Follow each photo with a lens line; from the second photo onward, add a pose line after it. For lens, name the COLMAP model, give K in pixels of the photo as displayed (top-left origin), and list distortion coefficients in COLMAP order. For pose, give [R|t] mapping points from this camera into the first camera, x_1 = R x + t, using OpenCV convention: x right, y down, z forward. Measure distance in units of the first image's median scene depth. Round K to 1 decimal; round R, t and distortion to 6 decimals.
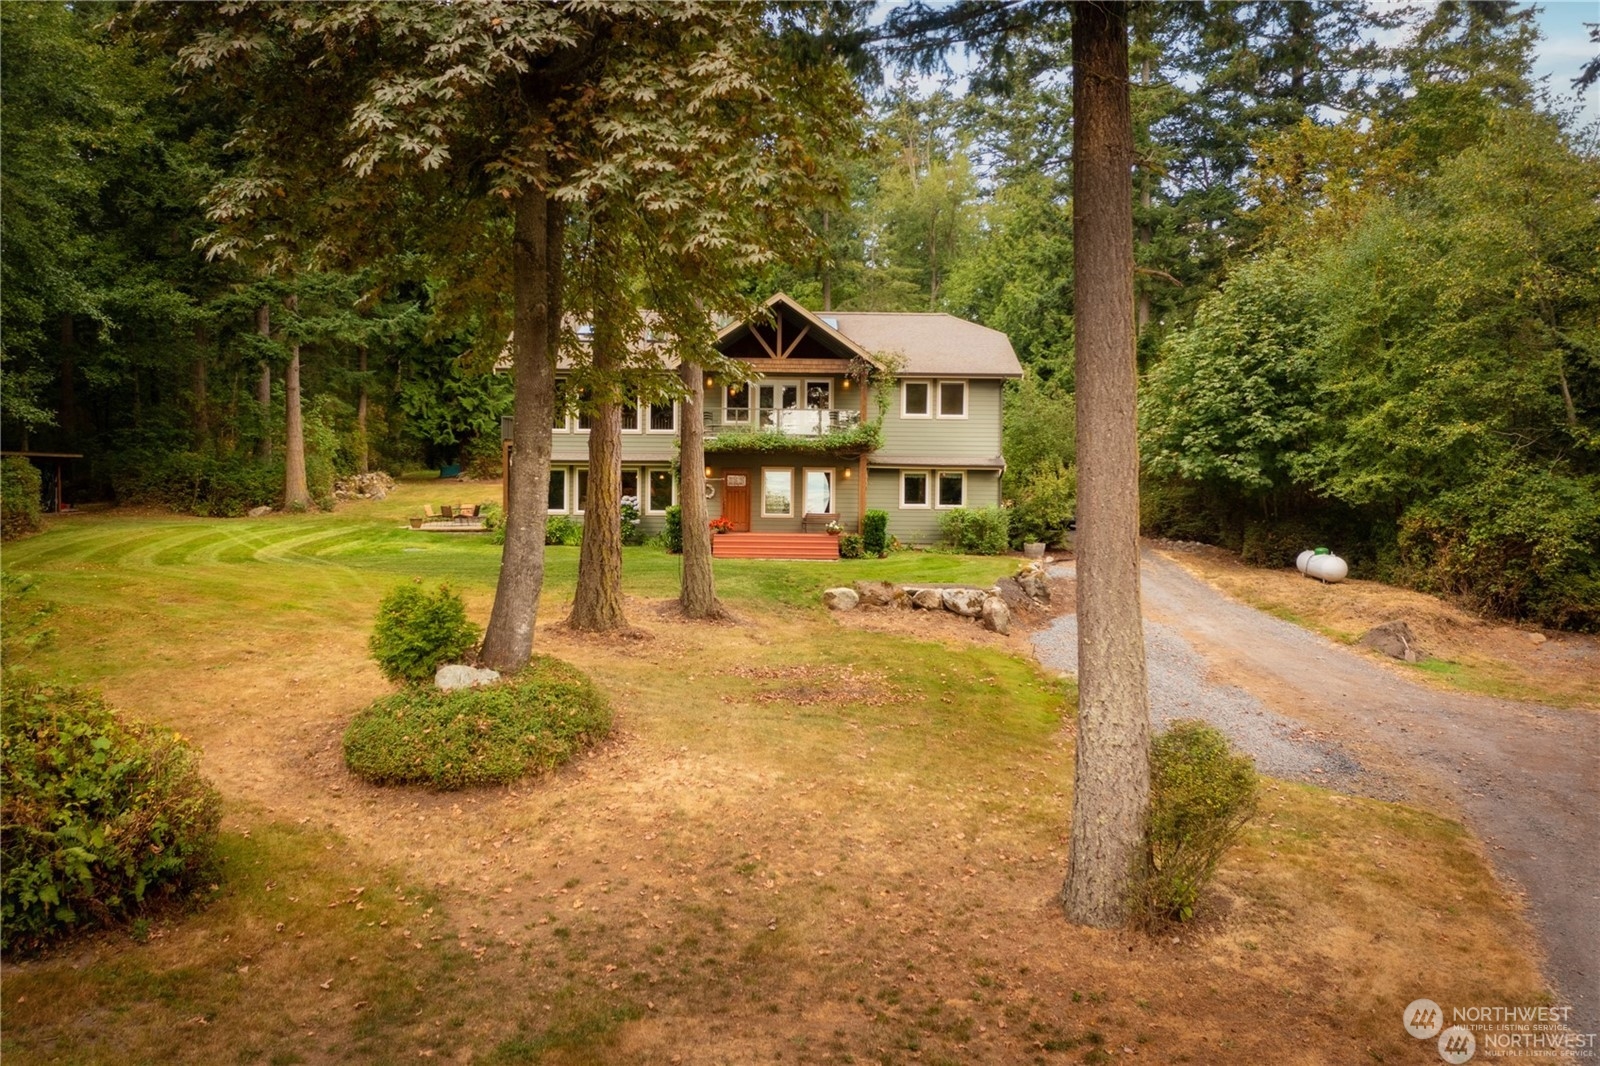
lens RADIAL K [[1252.5, 0, 803.4], [0, 1252.5, 528.0], [0, 0, 1]] dist [-0.009566, 0.014088]
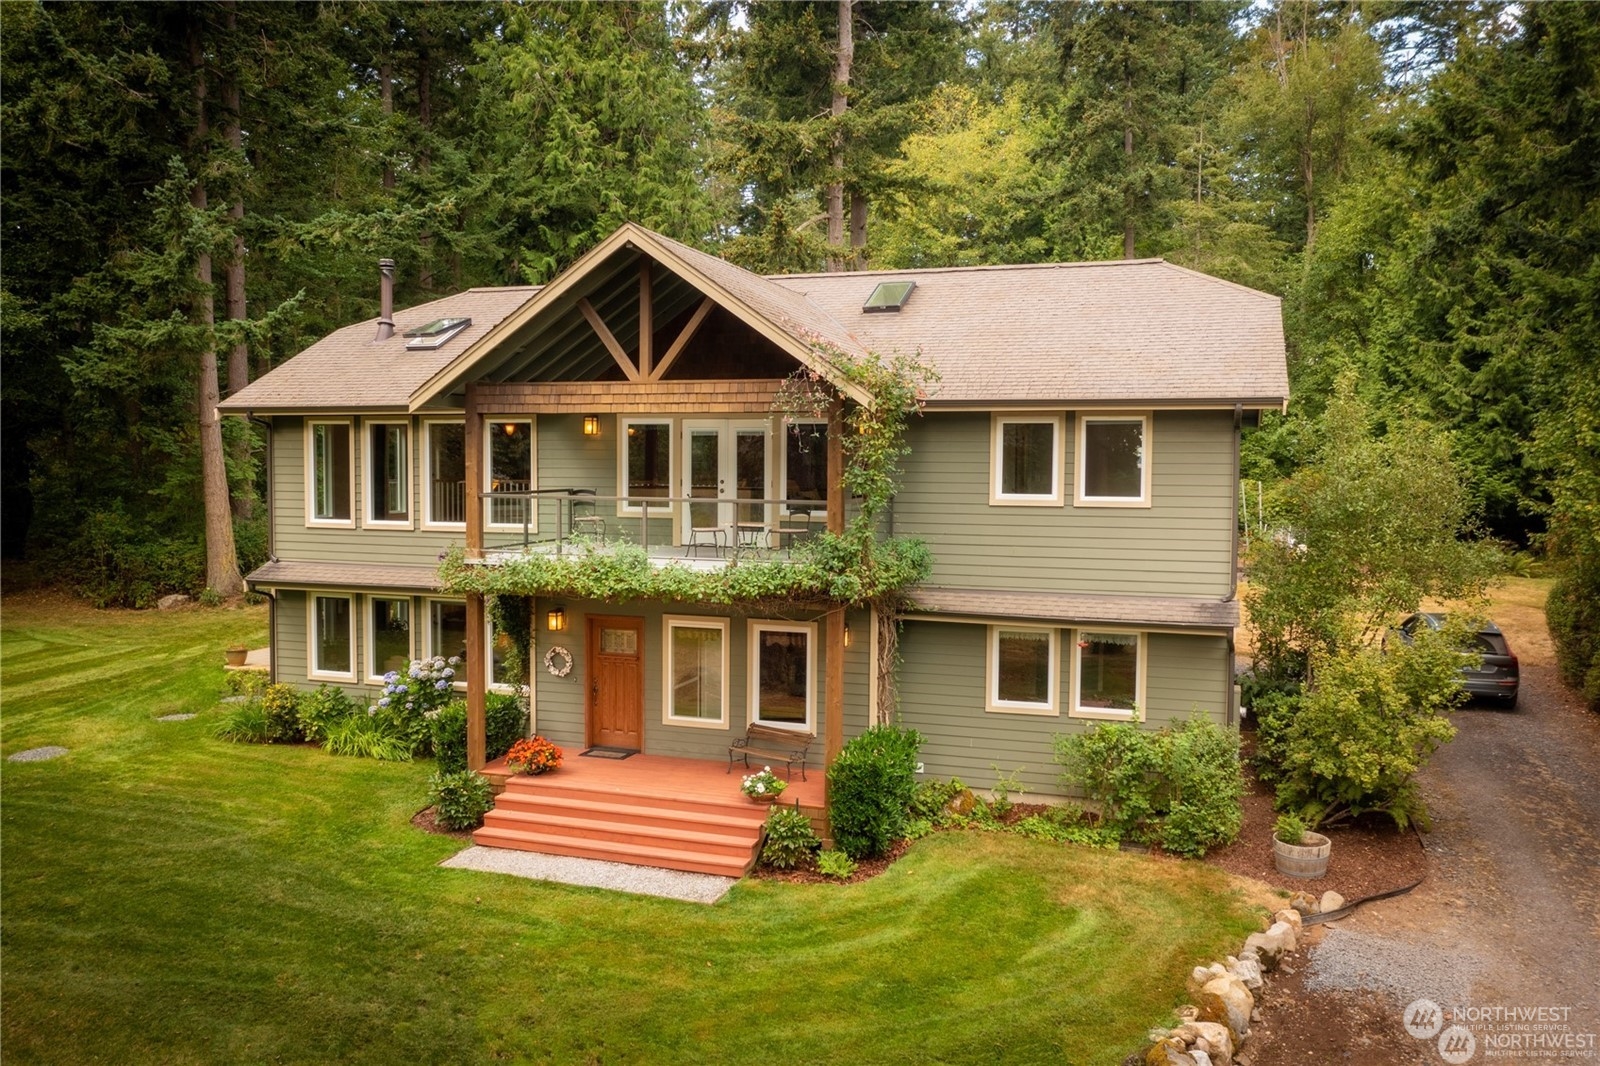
lens RADIAL K [[1252.5, 0, 801.0], [0, 1252.5, 537.4], [0, 0, 1]] dist [-0.009566, 0.014088]
pose [[0.940955, 0.018145, -0.338044, 0.162462], [-0.010440, 0.999643, 0.024597, -0.085728], [0.338369, -0.019615, 0.940809, 0.566408]]
